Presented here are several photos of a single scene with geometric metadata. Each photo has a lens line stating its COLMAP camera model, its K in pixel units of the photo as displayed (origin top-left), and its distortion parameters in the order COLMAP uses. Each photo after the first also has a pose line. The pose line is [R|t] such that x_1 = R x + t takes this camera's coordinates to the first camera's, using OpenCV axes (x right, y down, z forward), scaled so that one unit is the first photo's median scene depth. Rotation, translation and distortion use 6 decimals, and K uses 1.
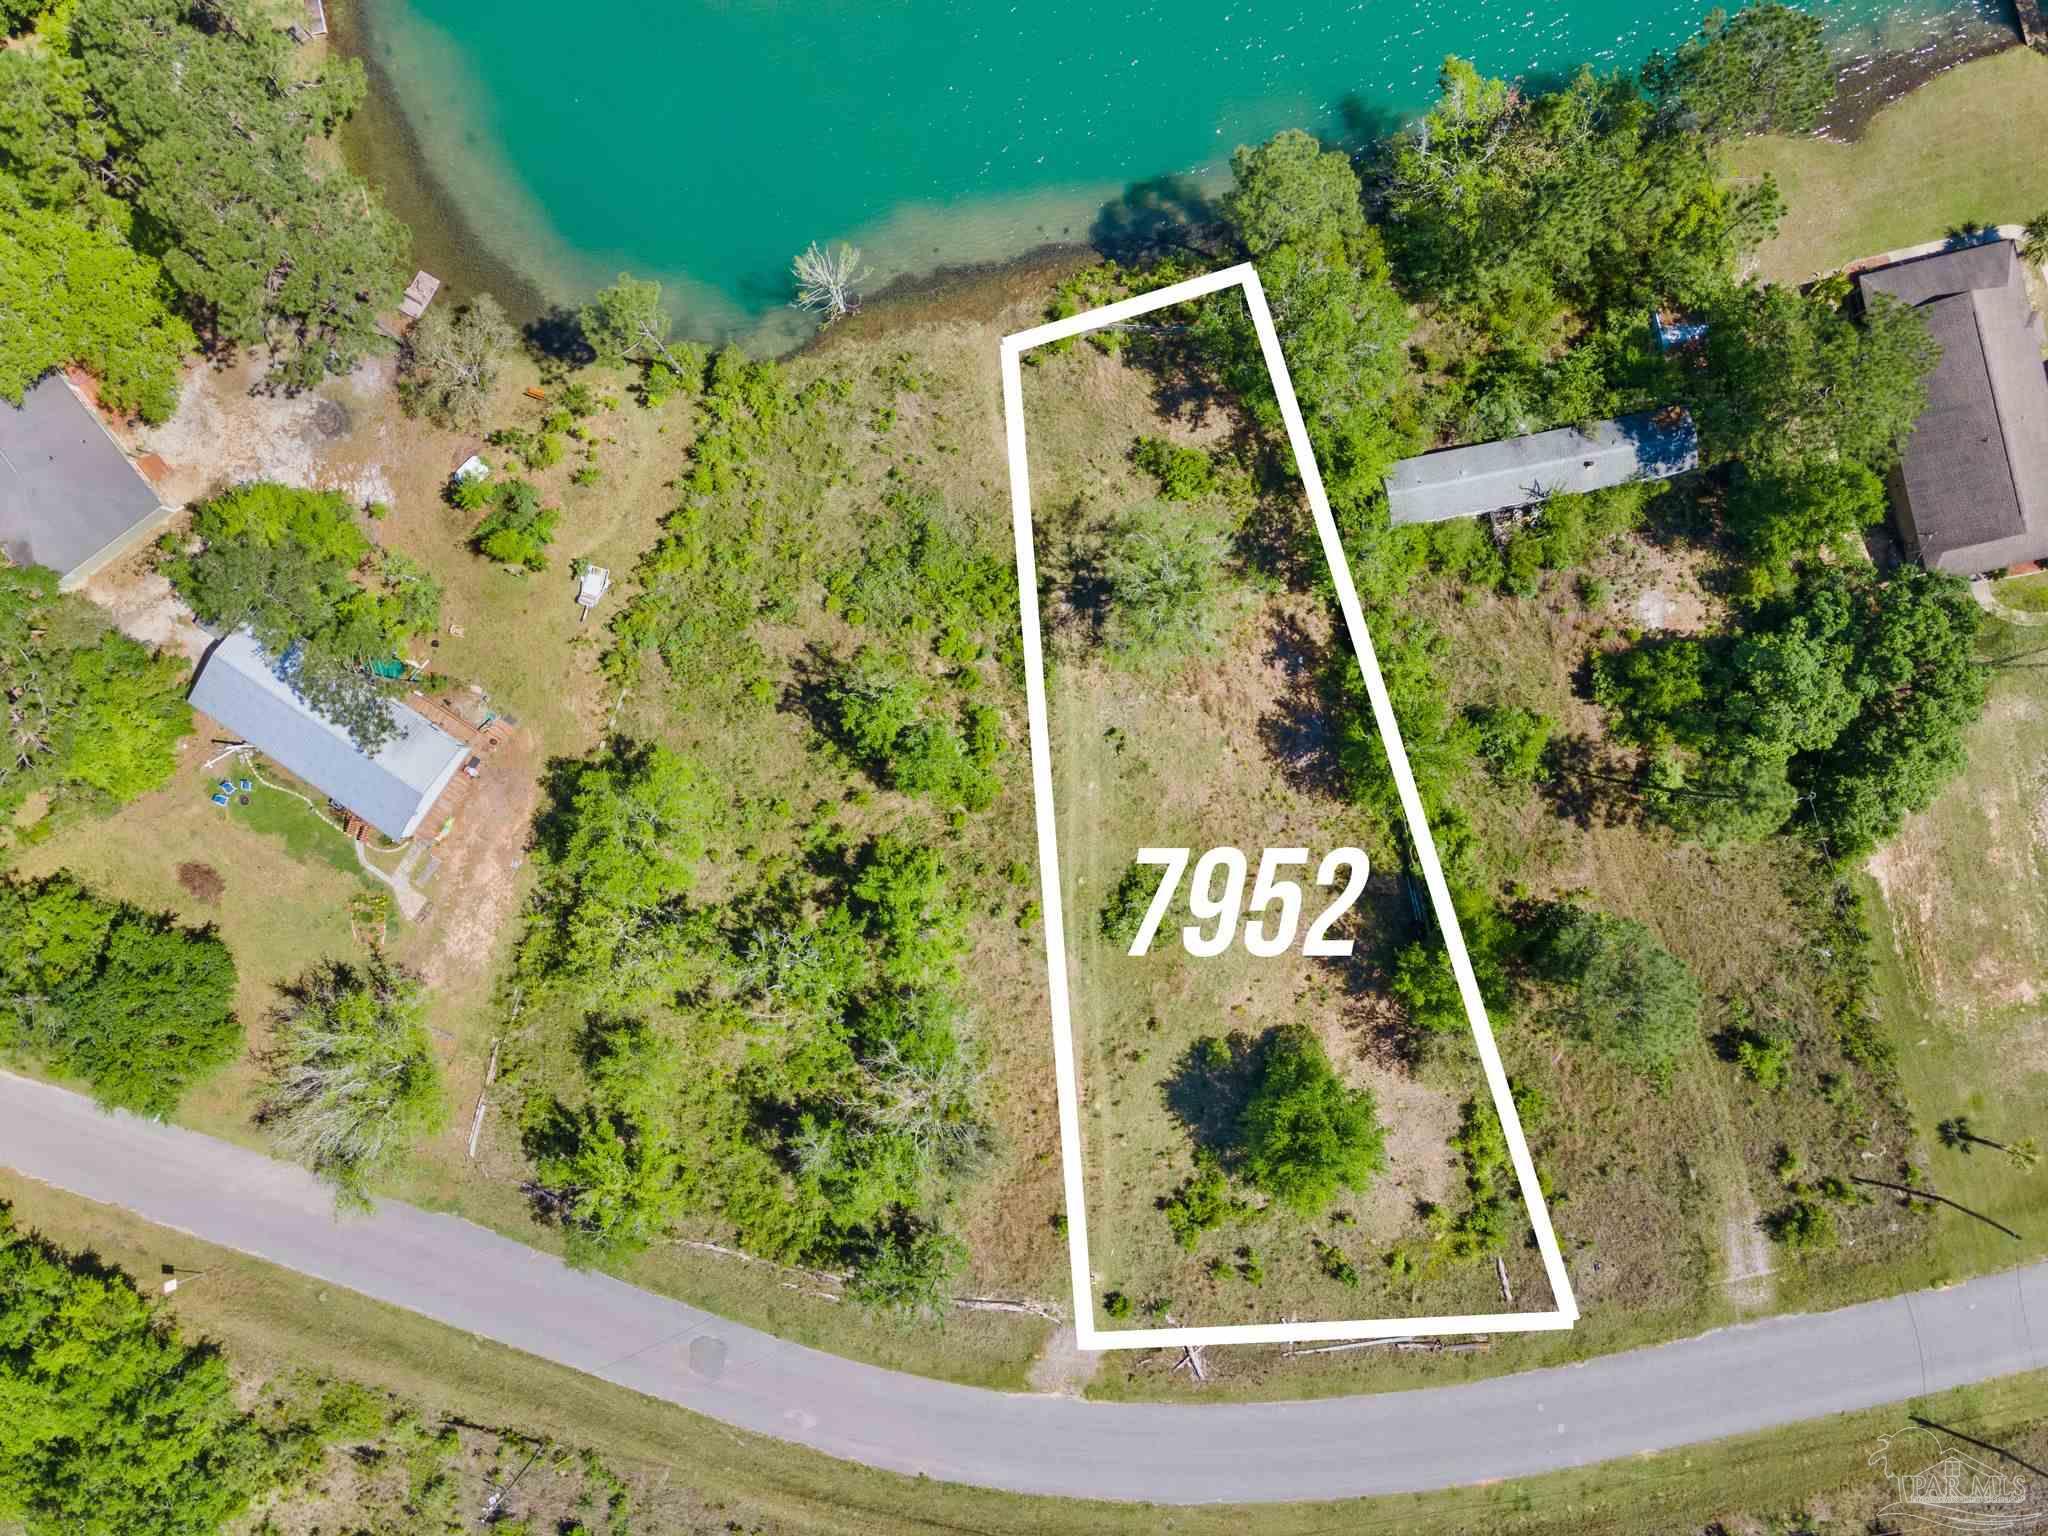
lens RADIAL K [[1509.0, 0, 1024.0], [0, 1509.0, 768.0], [0, 0, 1]] dist [0.014664, 0.069129]
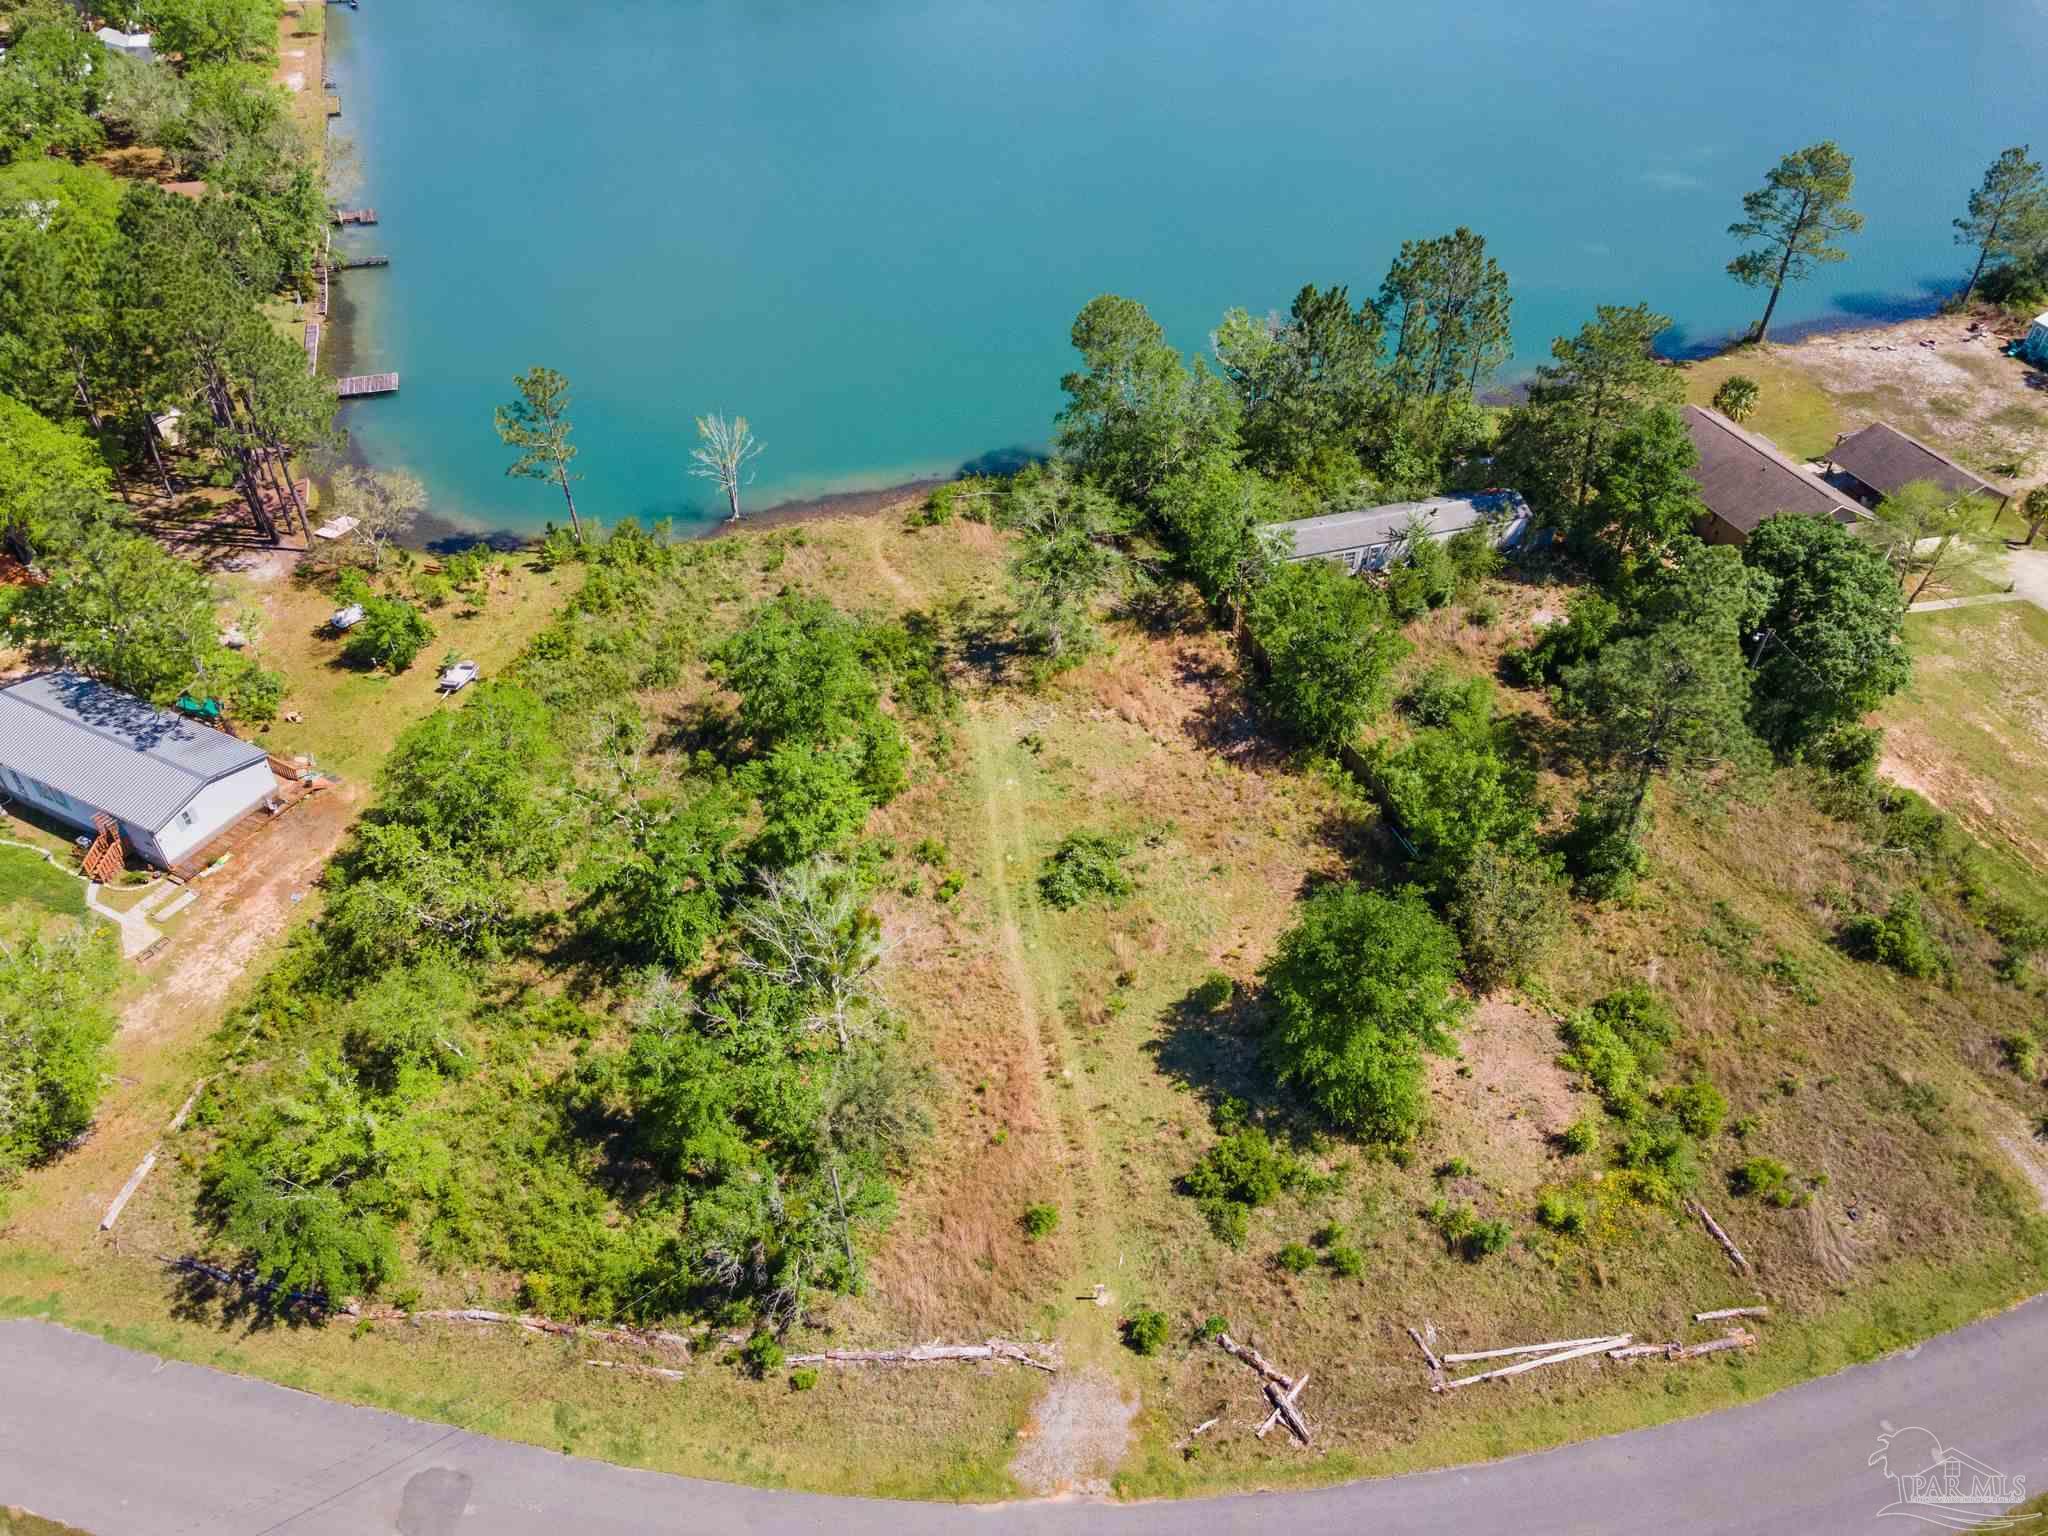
lens RADIAL K [[1504.1, 0, 1024.0], [0, 1504.1, 768.0], [0, 0, 1]] dist [0.052139, -0.005852]
pose [[0.993152, -0.066103, 0.096330, -0.030237], [0.116253, 0.640962, -0.758718, 0.669449], [-0.011590, 0.764721, 0.644257, 0.431569]]
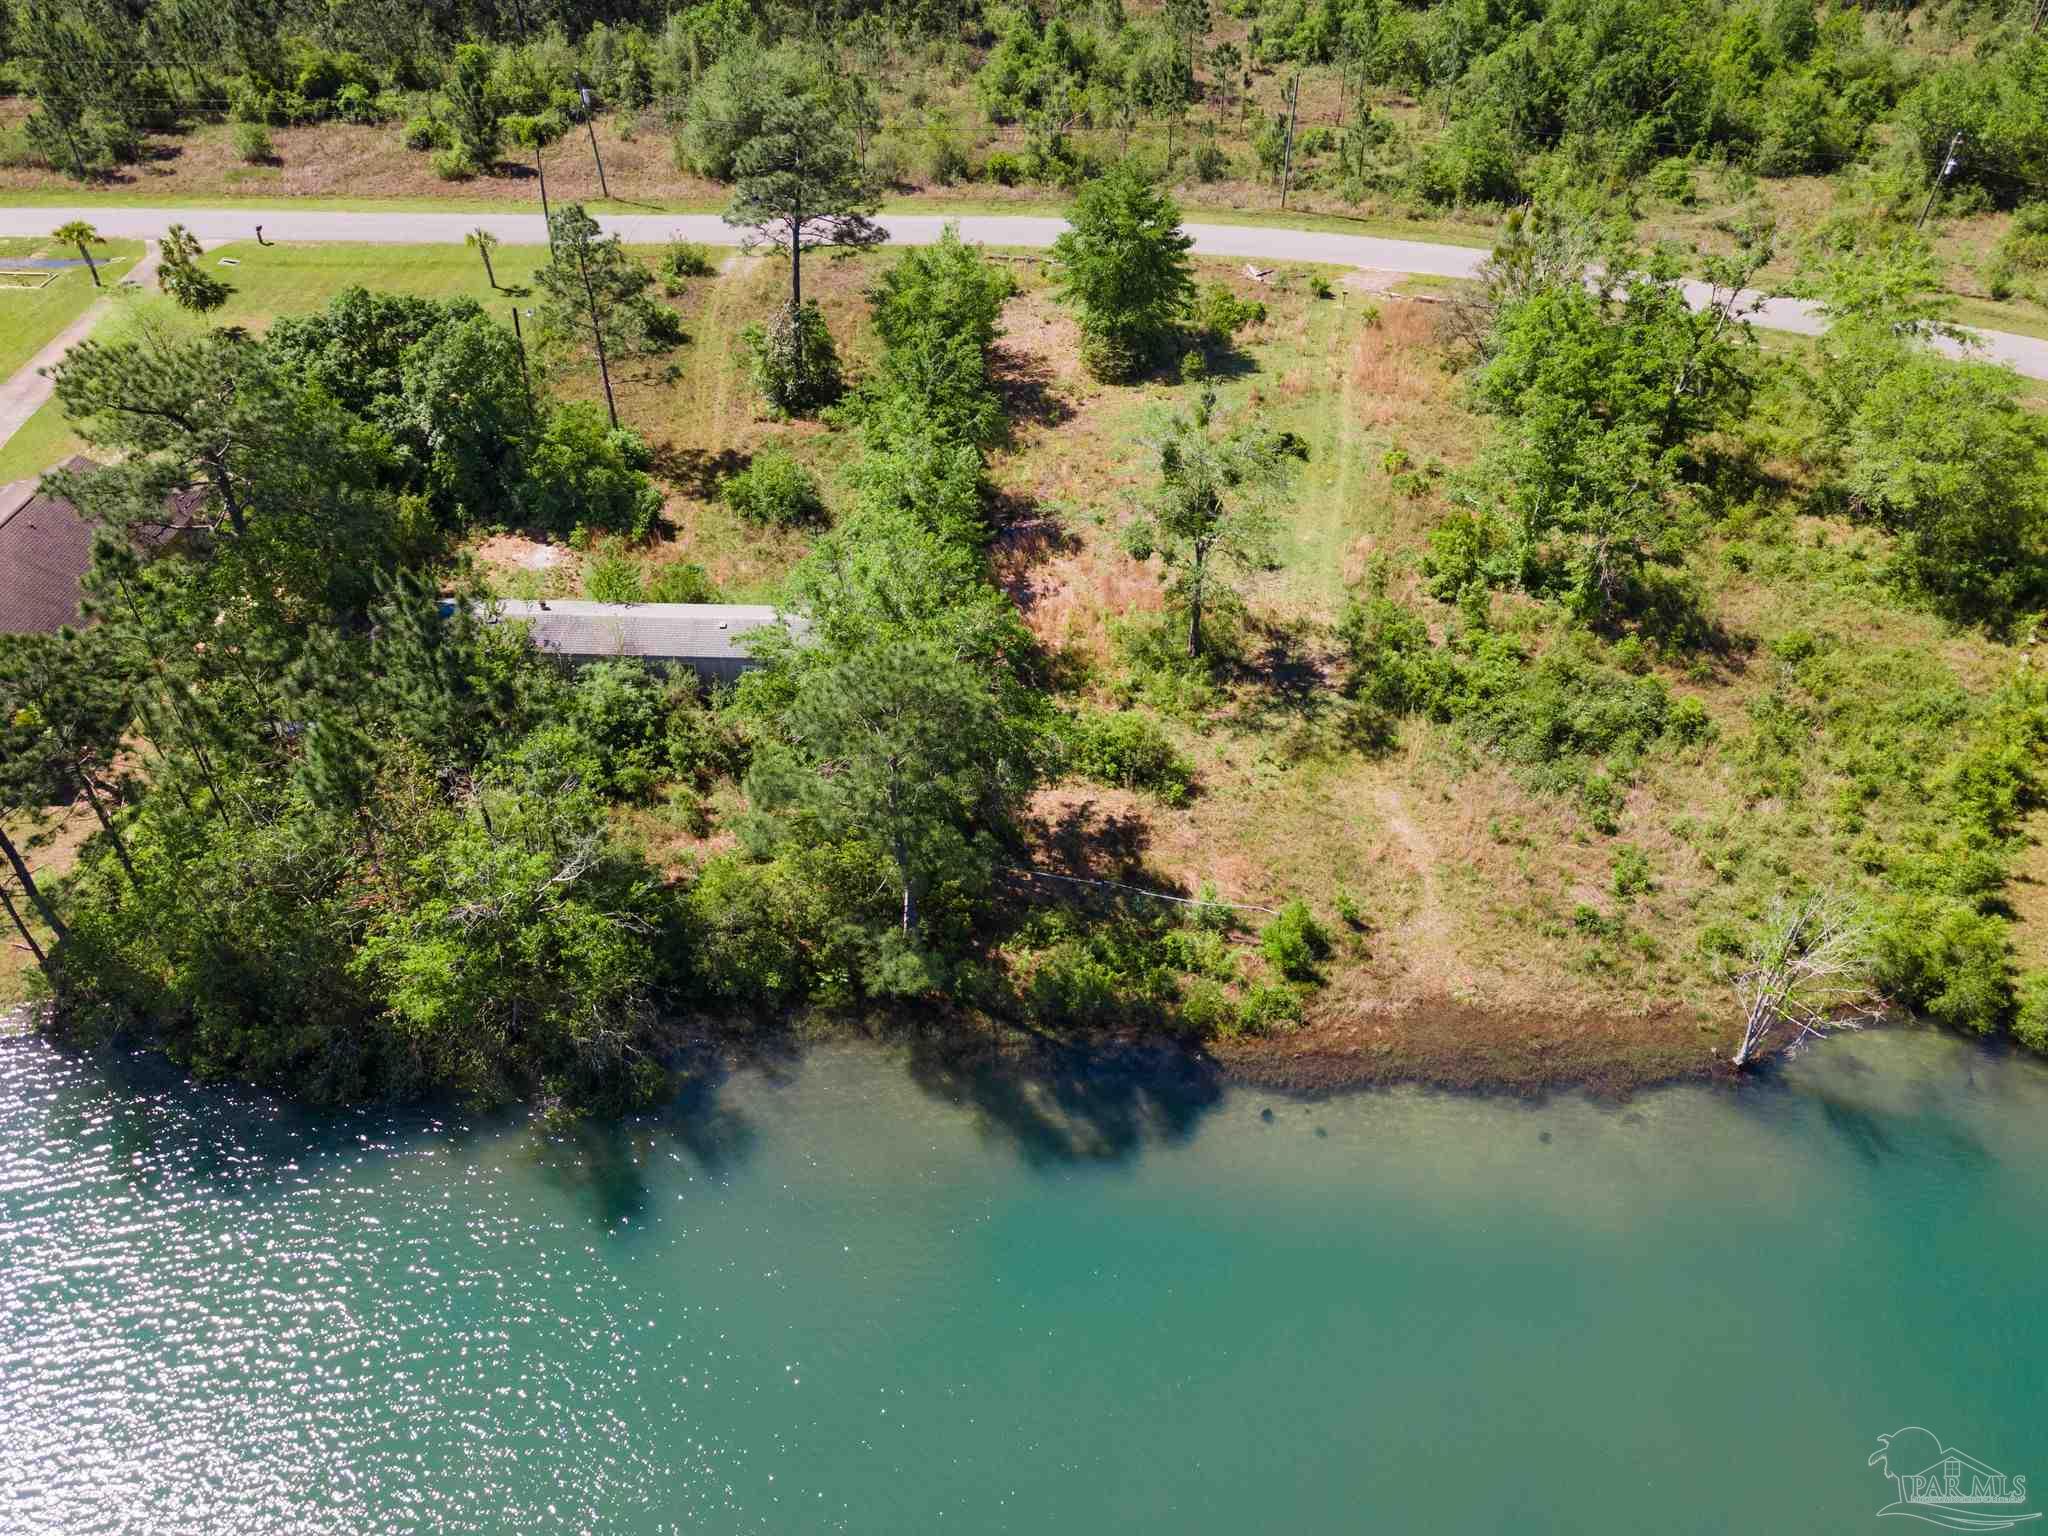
lens RADIAL K [[1509.0, 0, 1024.0], [0, 1509.0, 768.0], [0, 0, 1]] dist [0.014664, 0.069129]
pose [[-0.974393, -0.118089, 0.191345, 0.023848], [0.223276, -0.608683, 0.761349, -0.678071], [0.026562, 0.784576, 0.619463, 0.612309]]
